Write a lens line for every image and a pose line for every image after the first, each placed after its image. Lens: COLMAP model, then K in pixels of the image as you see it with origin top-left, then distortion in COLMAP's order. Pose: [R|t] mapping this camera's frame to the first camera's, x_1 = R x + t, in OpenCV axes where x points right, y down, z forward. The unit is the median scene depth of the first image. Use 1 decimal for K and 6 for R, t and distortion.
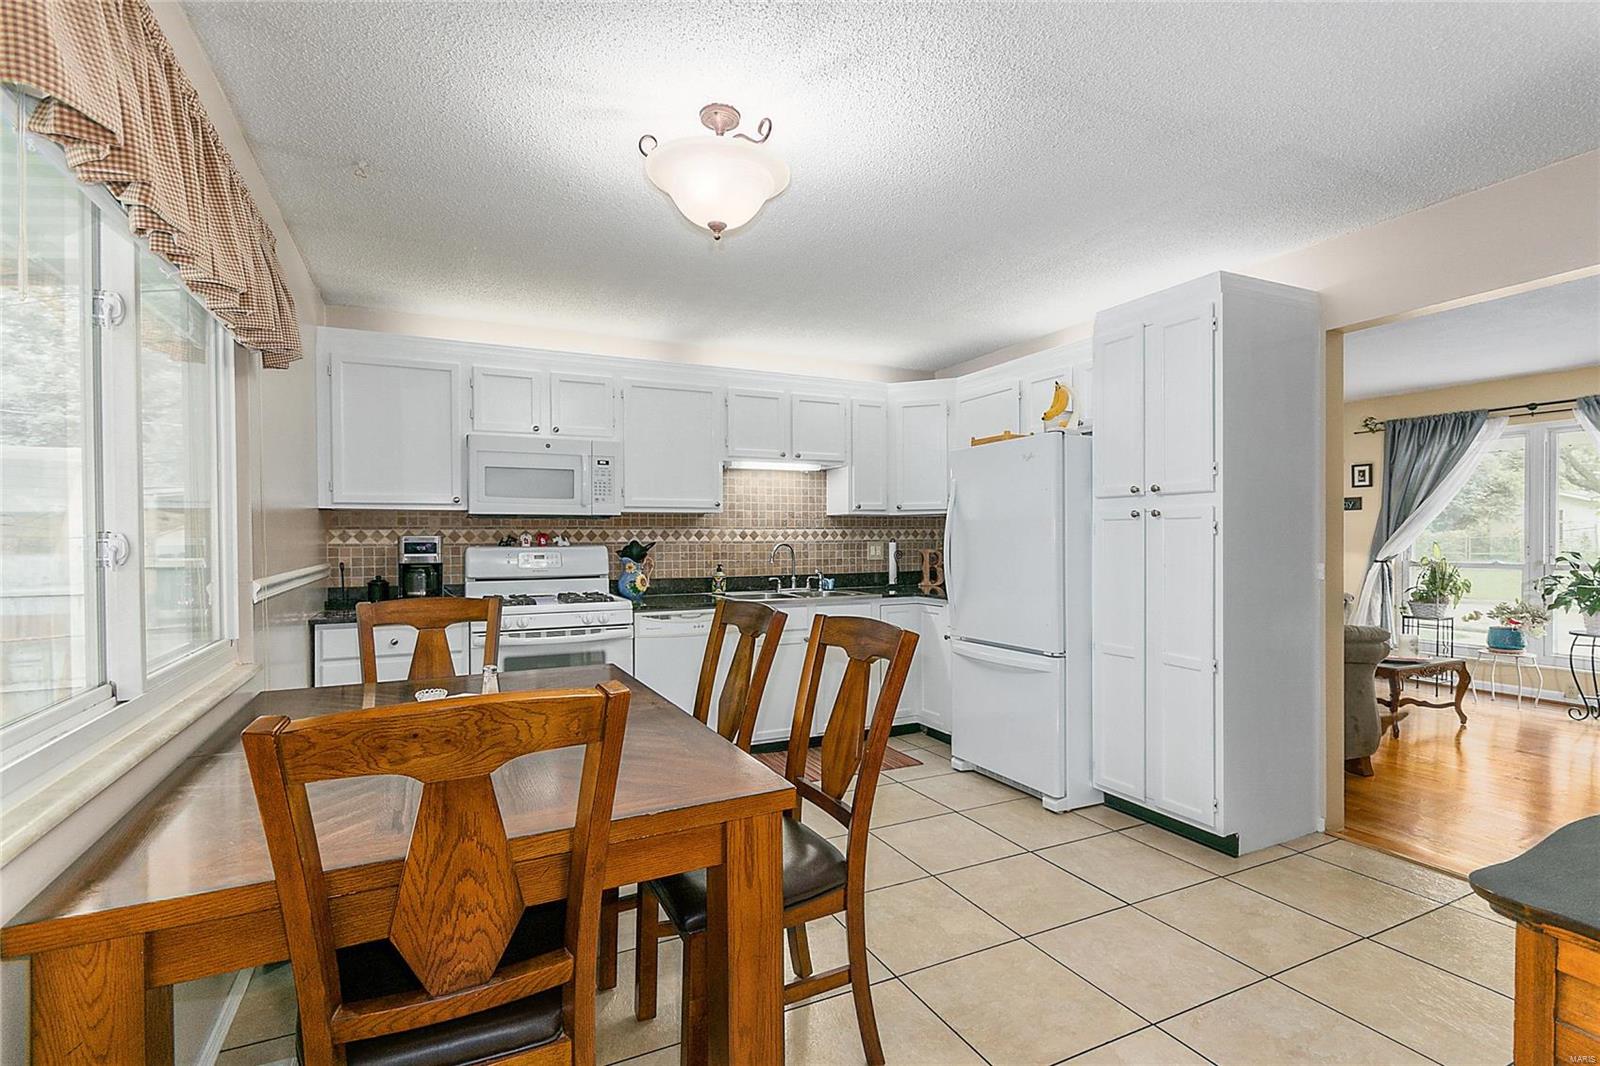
lens RADIAL K [[755.7, 0, 798.0], [0, 755.7, 542.3], [0, 0, 1]] dist [0.007102, -0.001137]
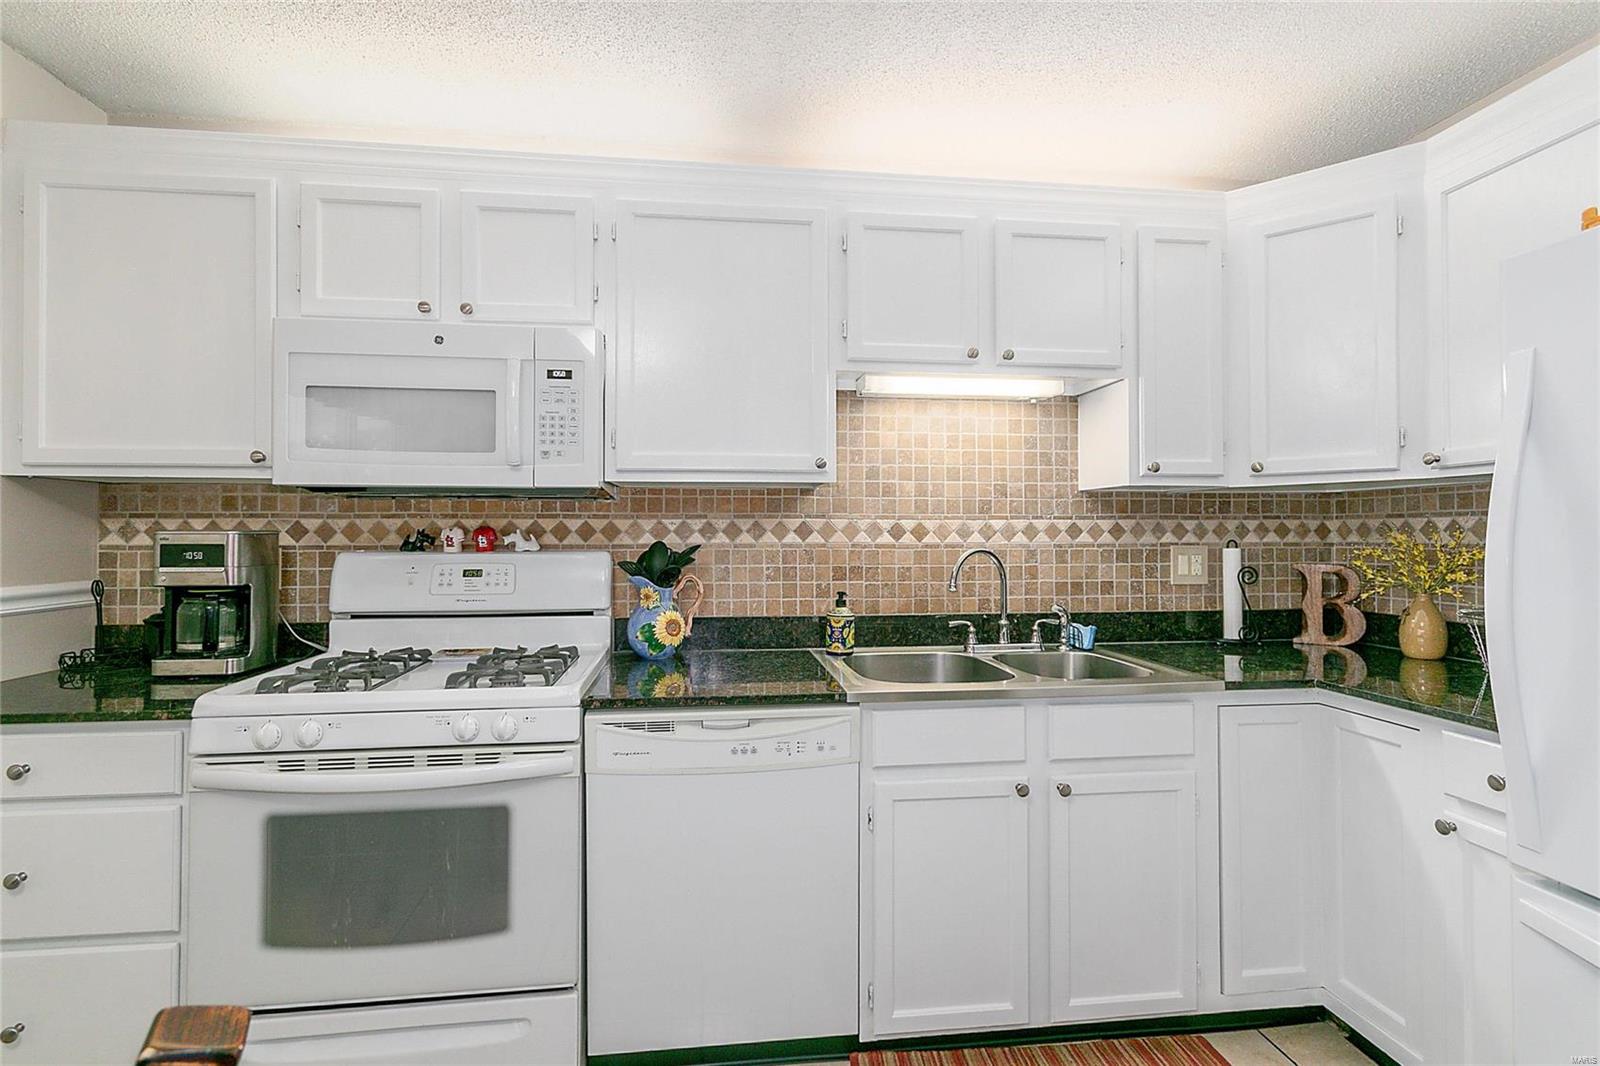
lens RADIAL K [[755.7, 0, 792.0], [0, 755.7, 521.3], [0, 0, 1]] dist [0.007102, -0.001137]
pose [[0.944950, -0.000825, -0.327213, 0.026818], [-0.006387, 0.999760, -0.020963, -0.005745], [0.327152, 0.021899, 0.944718, 0.557340]]
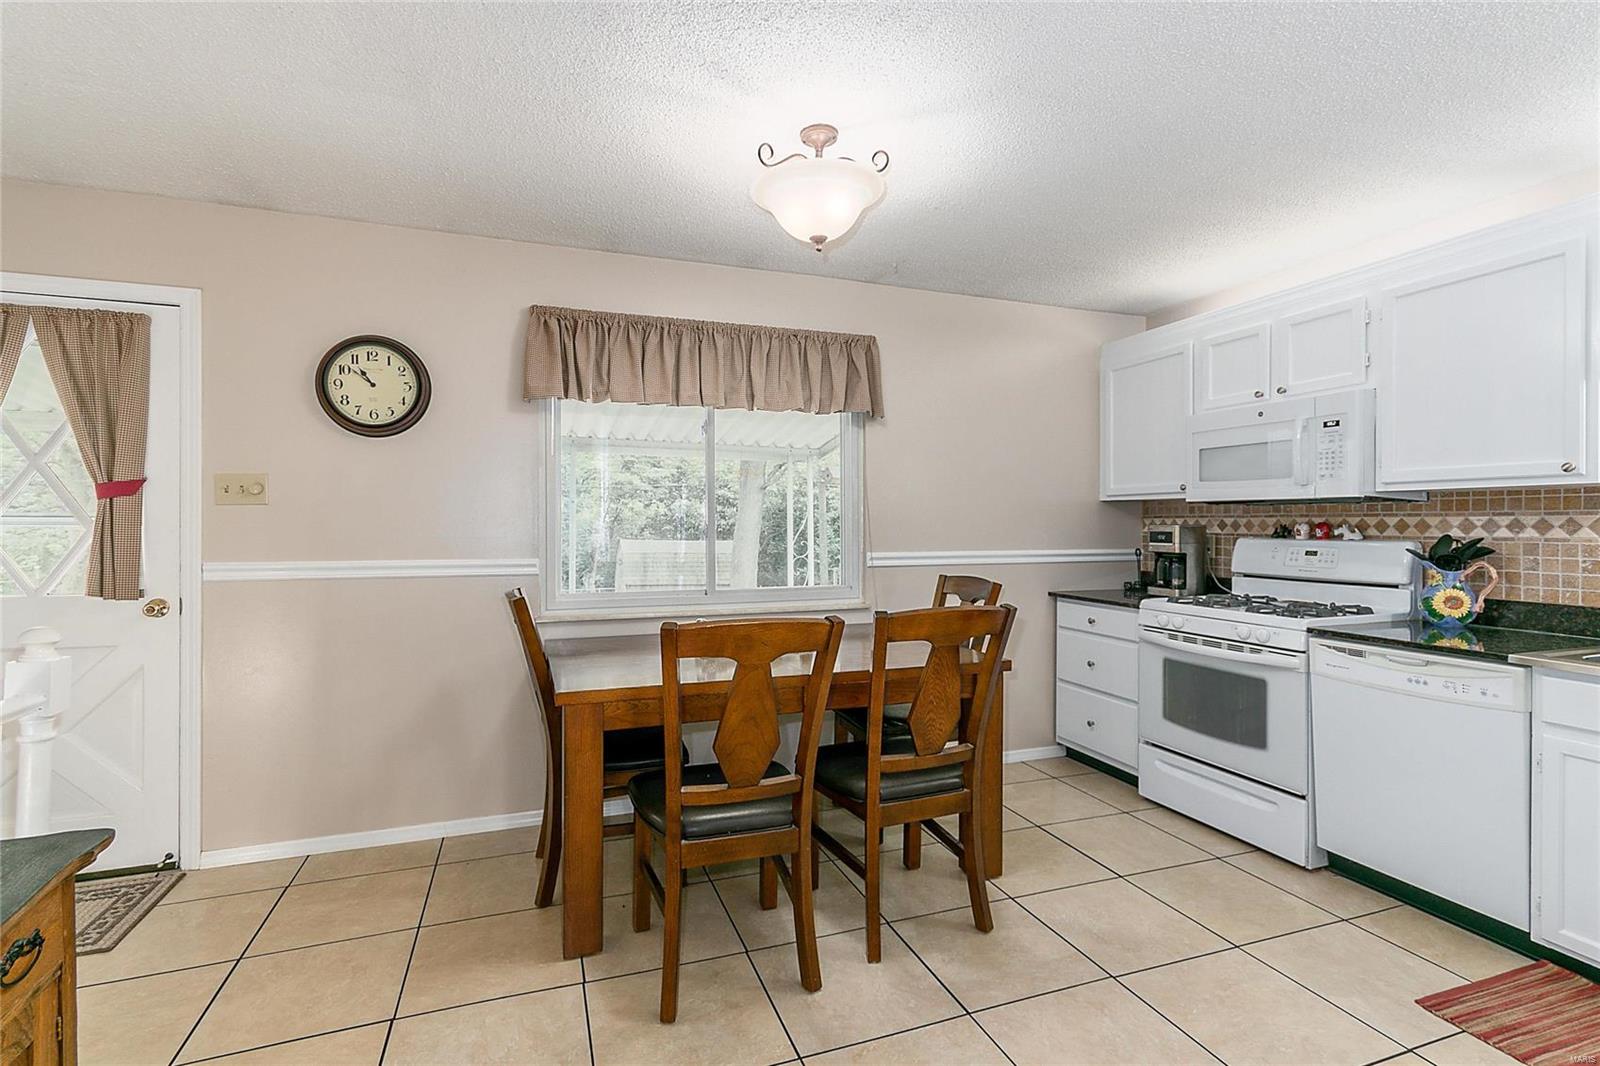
lens RADIAL K [[755.7, 0, 793.6], [0, 755.7, 531.2], [0, 0, 1]] dist [0.007102, -0.001137]
pose [[-0.101456, 0.015579, -0.994718, 0.460499], [-0.009773, 0.999814, 0.016655, -0.010259], [0.994792, 0.011411, -0.101284, 0.521328]]
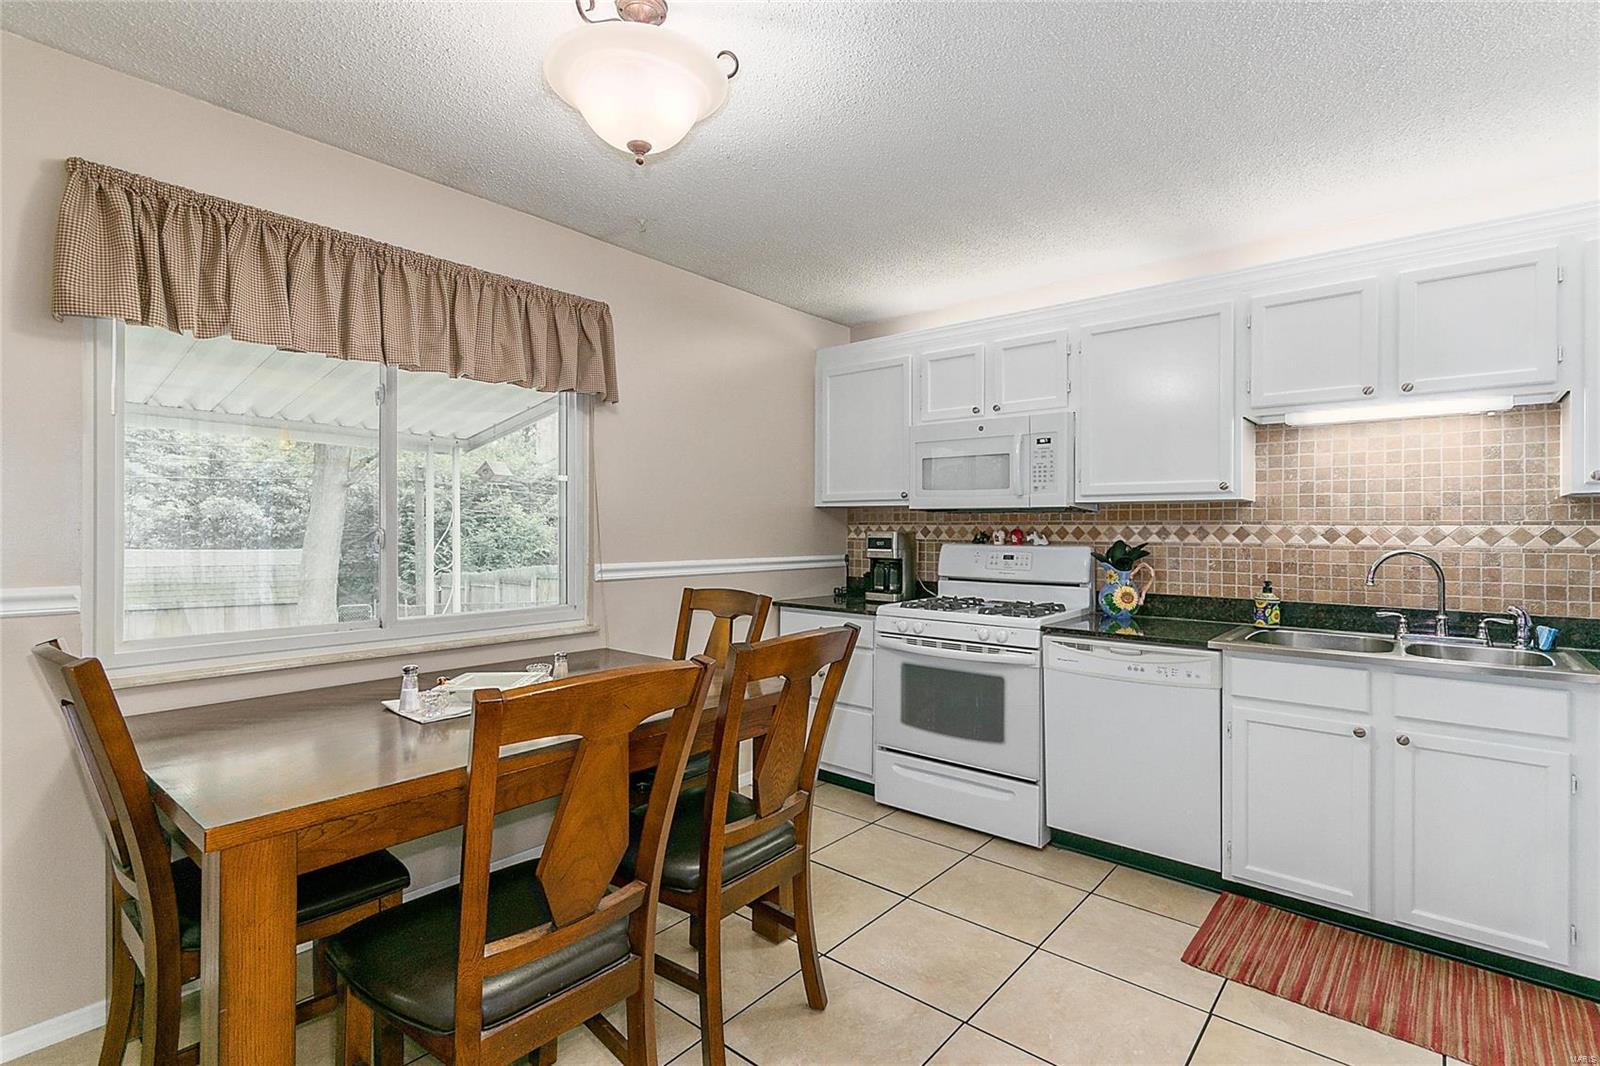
lens RADIAL K [[755.7, 0, 794.7], [0, 755.7, 530.8], [0, 0, 1]] dist [0.007102, -0.001137]
pose [[0.405718, 0.008181, -0.913962, 0.329560], [-0.015450, 0.999878, 0.002092, -0.008166], [0.913868, 0.013272, 0.405795, 0.404120]]
